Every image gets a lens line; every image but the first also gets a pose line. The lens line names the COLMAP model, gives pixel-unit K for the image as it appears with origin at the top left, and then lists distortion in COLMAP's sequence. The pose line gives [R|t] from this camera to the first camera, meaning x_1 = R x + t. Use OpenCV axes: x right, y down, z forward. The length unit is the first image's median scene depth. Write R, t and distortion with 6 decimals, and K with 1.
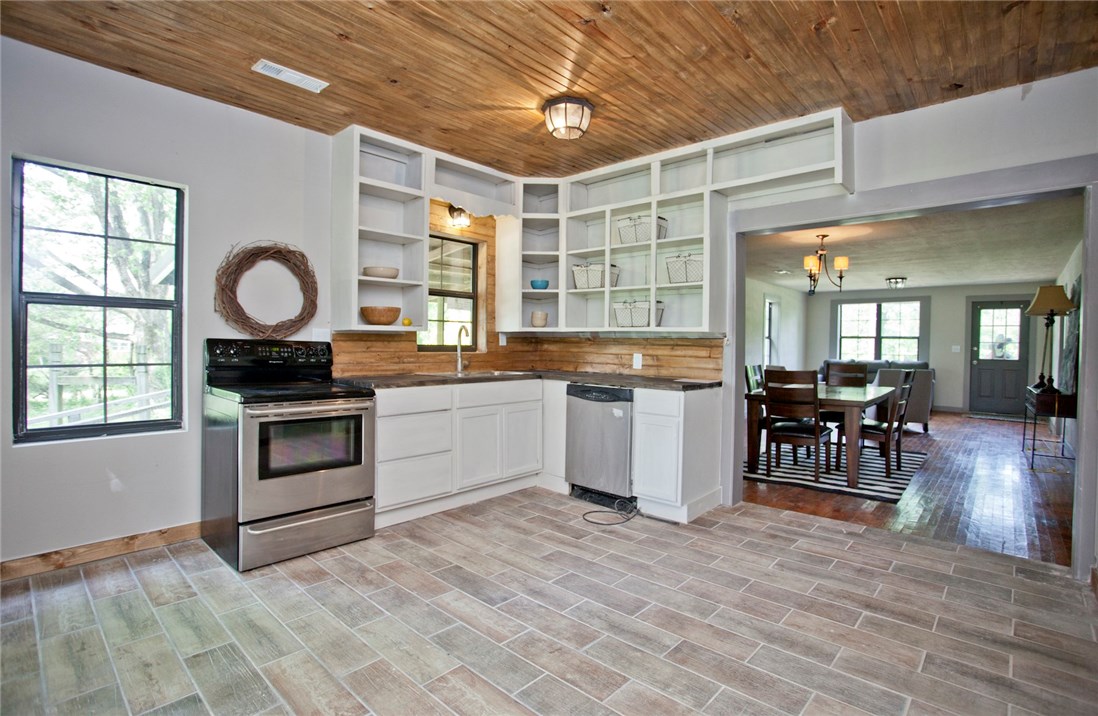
lens RADIAL K [[531.1, 0, 552.3], [0, 531.1, 352.5], [0, 0, 1]] dist [-0.088472, 0.036080]
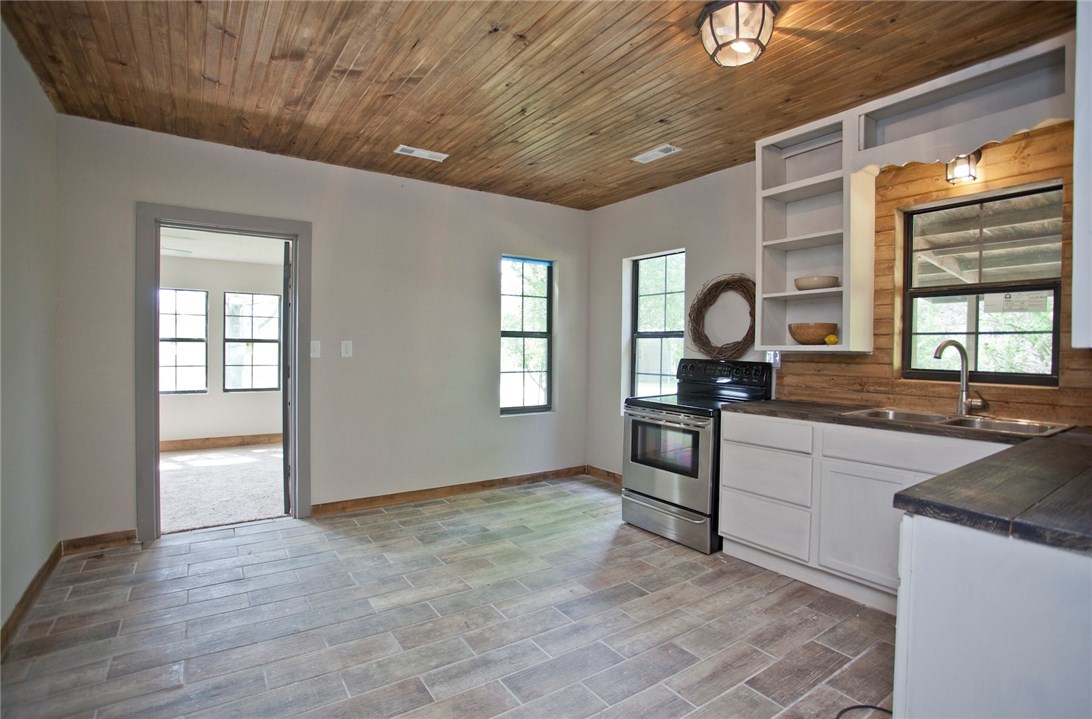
lens RADIAL K [[531.6, 0, 549.9], [0, 531.6, 350.9], [0, 0, 1]] dist [-0.030981, 0.000717]
pose [[-0.229035, -0.004805, -0.973406, 0.674319], [-0.024359, 0.999703, 0.000797, -0.034795], [0.973113, 0.023893, -0.229084, 0.853323]]
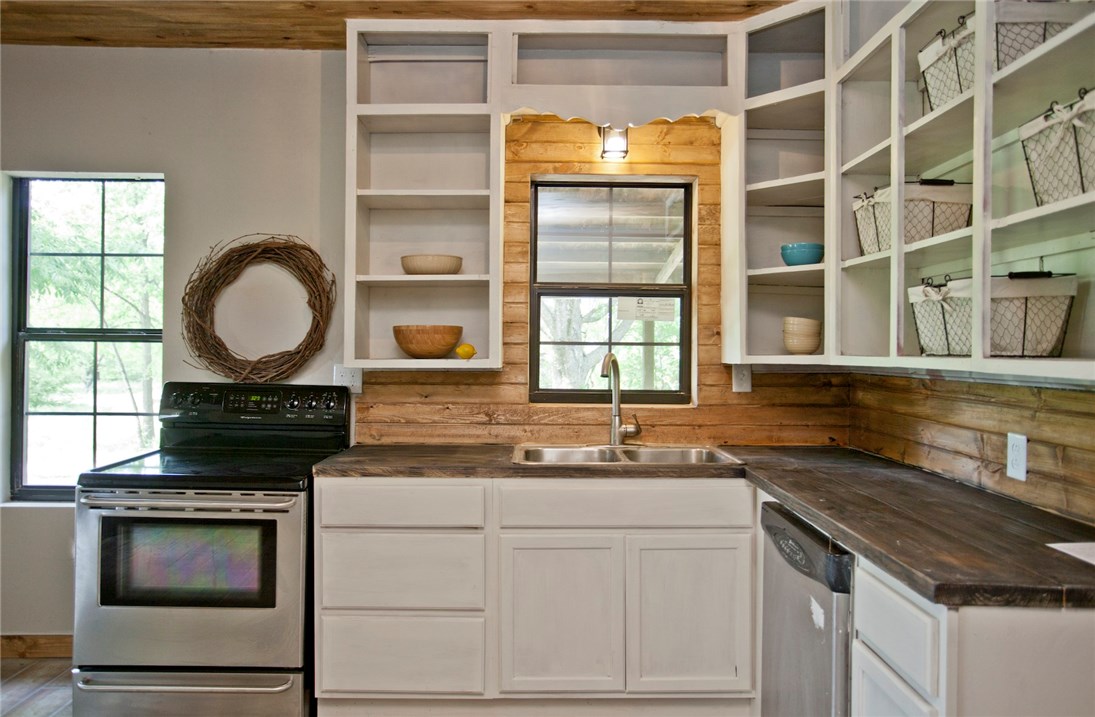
lens RADIAL K [[752.4, 0, 552.4], [0, 752.4, 356.3], [0, 0, 1]] dist [-0.077408, 0.086003]
pose [[0.675122, -0.003808, -0.737697, 0.393839], [-0.011032, 0.999823, -0.015258, -0.046471], [0.737624, 0.018439, 0.674960, 0.605527]]
